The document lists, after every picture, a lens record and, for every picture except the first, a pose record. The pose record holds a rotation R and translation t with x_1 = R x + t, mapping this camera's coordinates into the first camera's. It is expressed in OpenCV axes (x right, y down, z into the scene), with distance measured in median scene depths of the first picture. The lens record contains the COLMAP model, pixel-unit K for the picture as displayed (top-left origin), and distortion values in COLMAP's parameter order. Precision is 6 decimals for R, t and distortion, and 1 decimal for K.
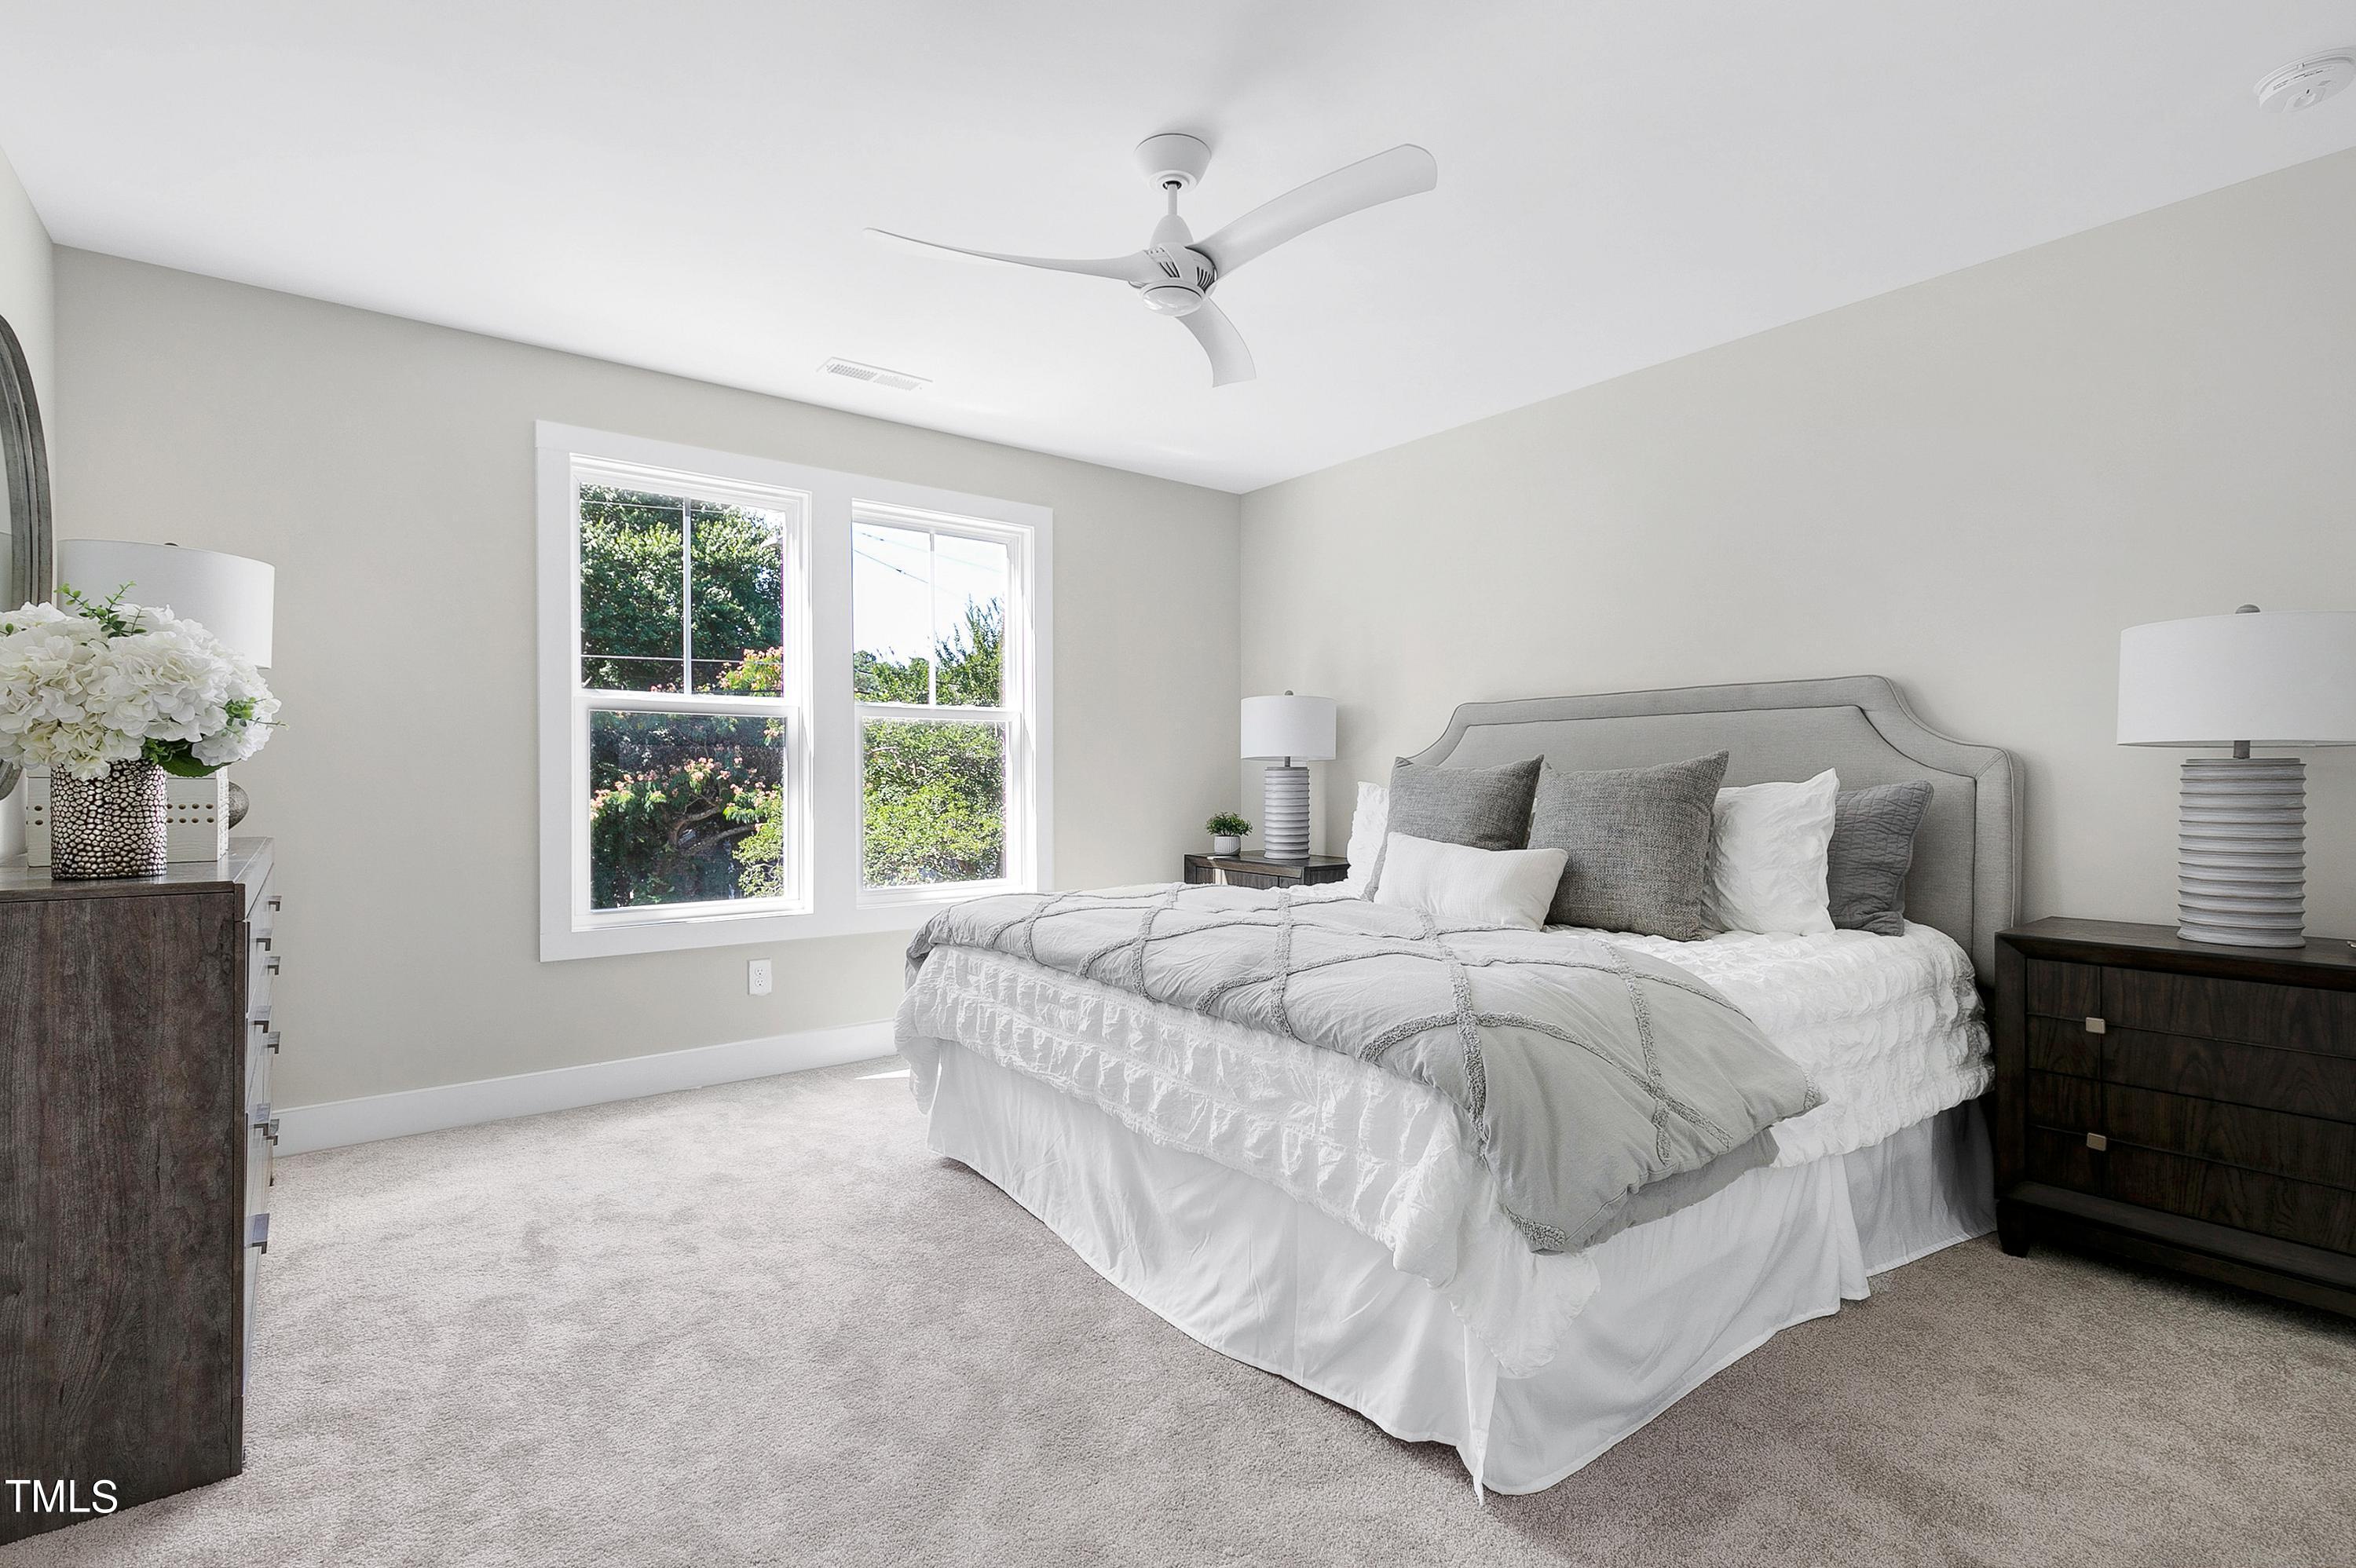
lens RADIAL K [[1063.8, 0, 1164.7], [0, 1063.8, 789.6], [0, 0, 1]] dist [0.004446, 0.000198]
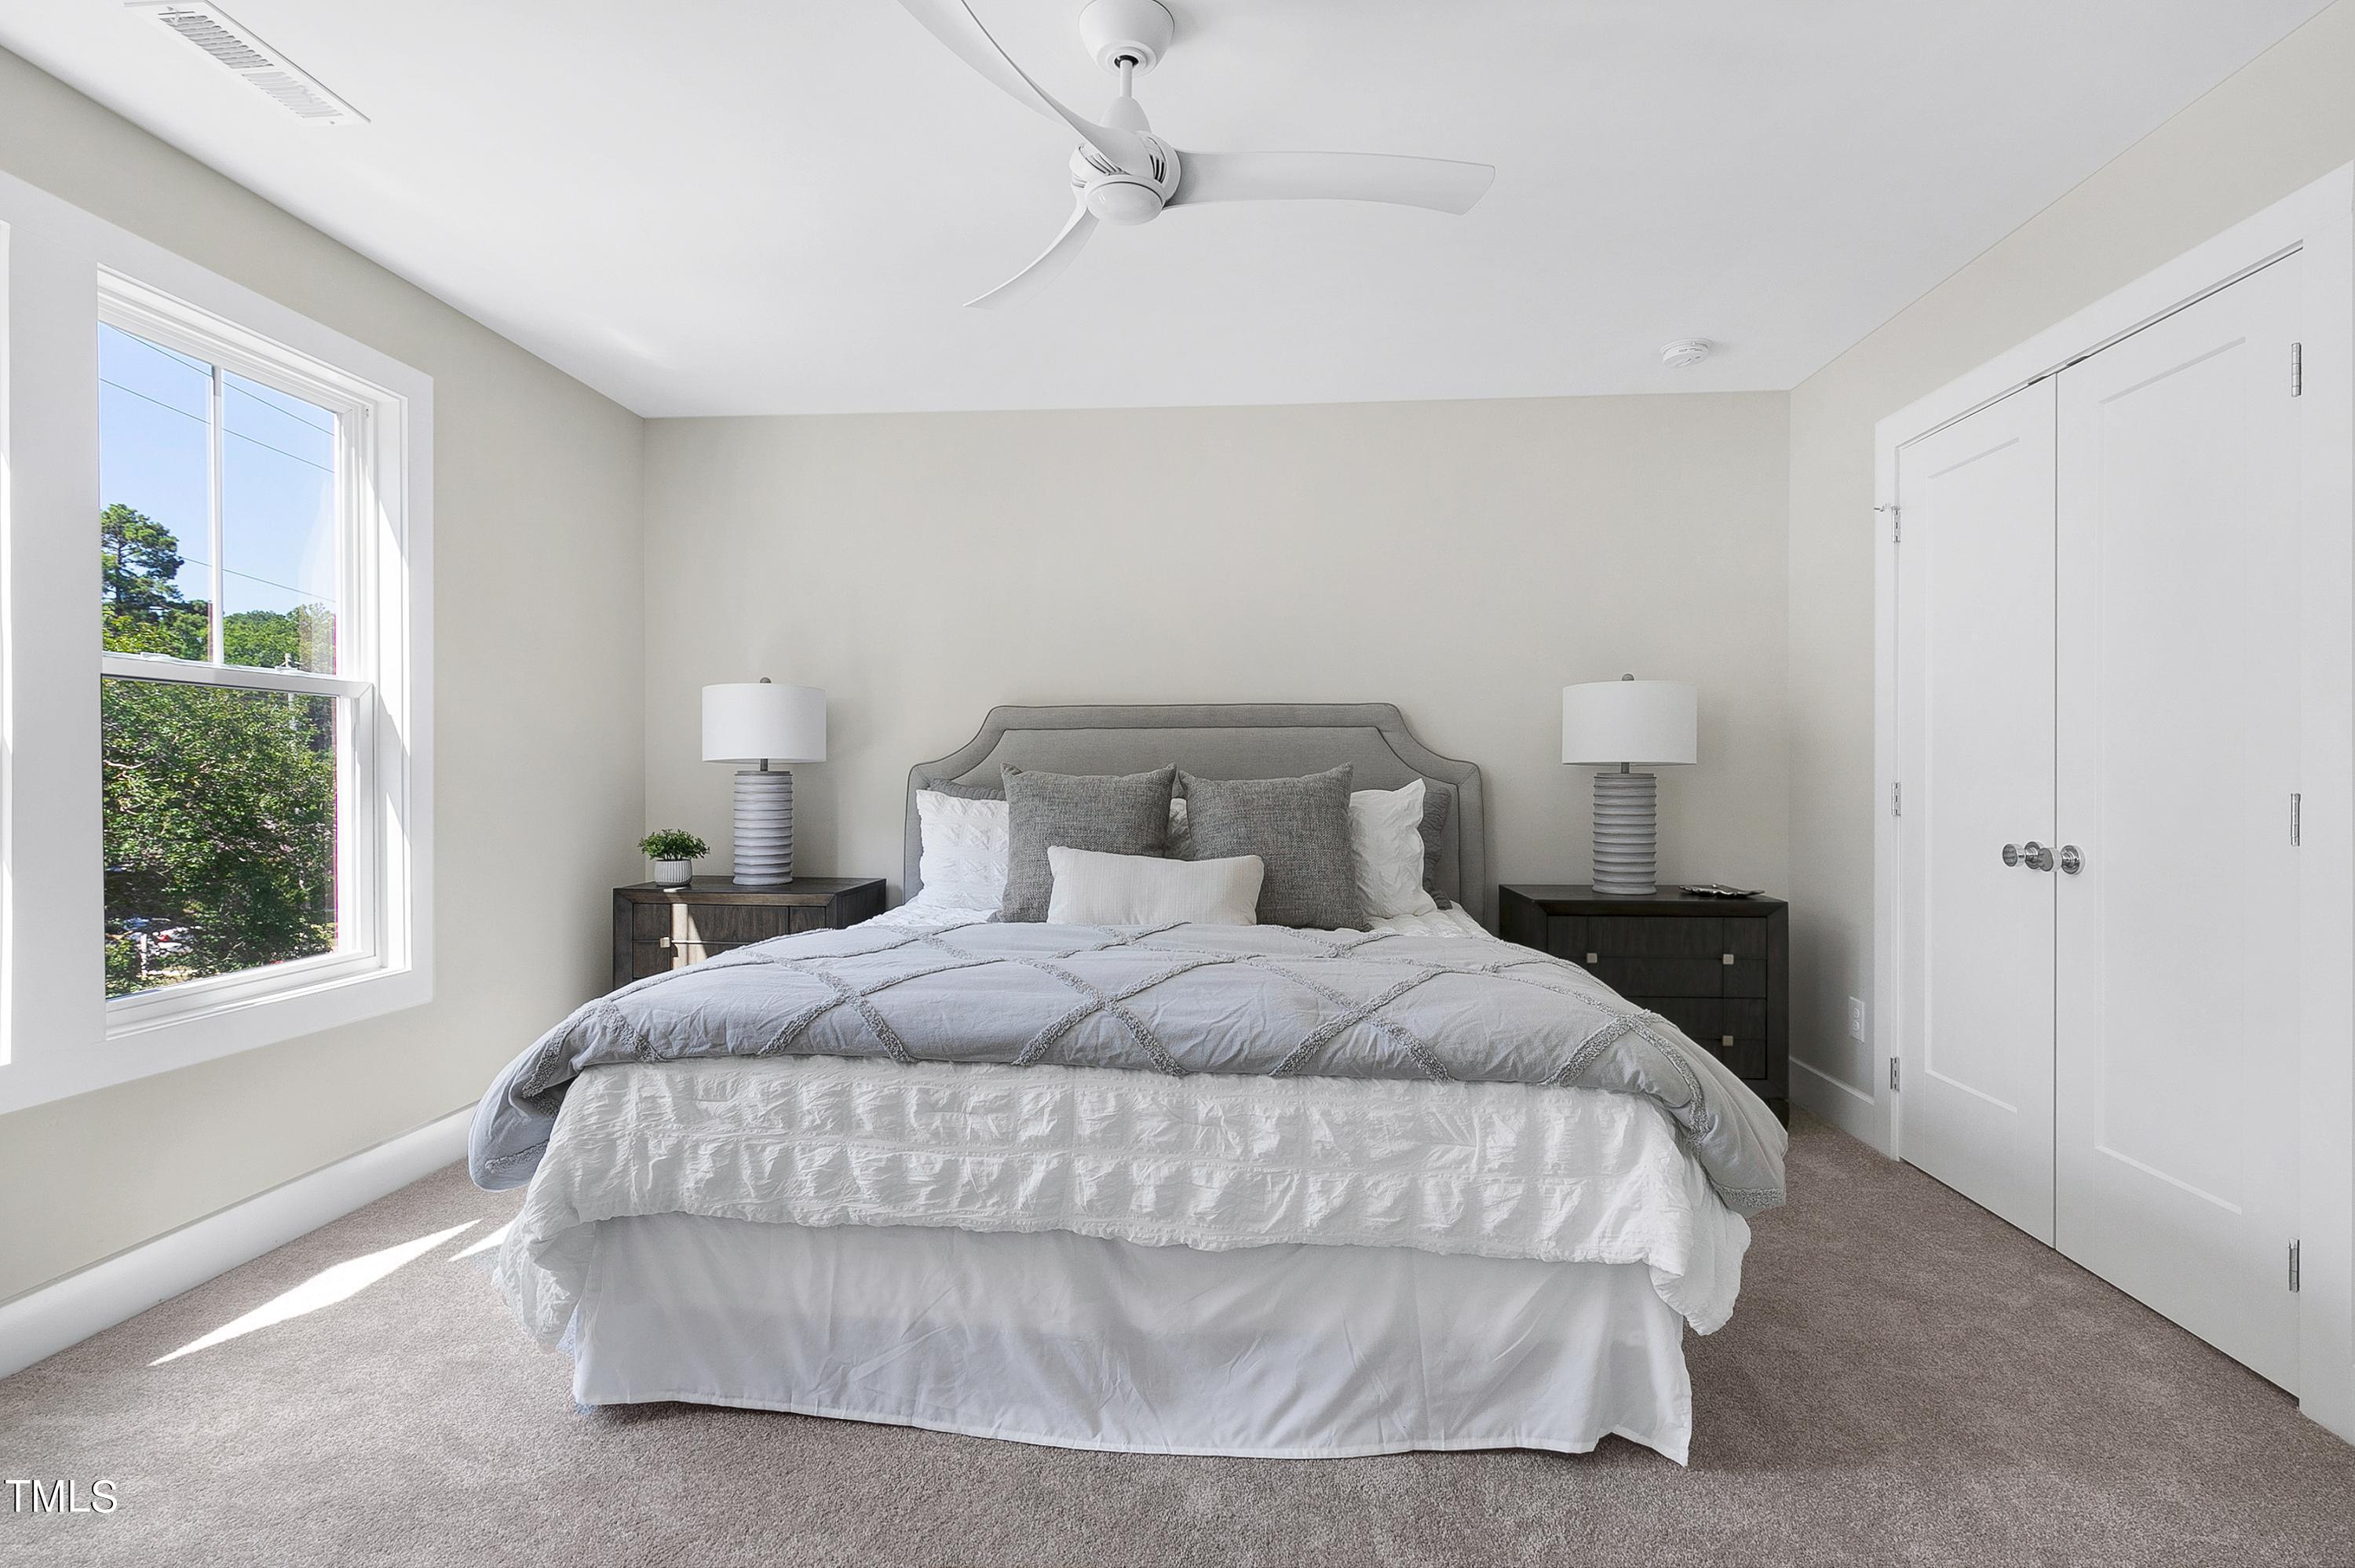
lens RADIAL K [[1063.3, 0, 1164.1], [0, 1063.3, 783.0], [0, 0, 1]] dist [0.004446, 0.000198]
pose [[0.672708, -0.005146, 0.739890, -0.564191], [0.007779, 0.999970, -0.000118, -0.019264], [-0.739867, 0.005835, 0.672727, 0.434057]]
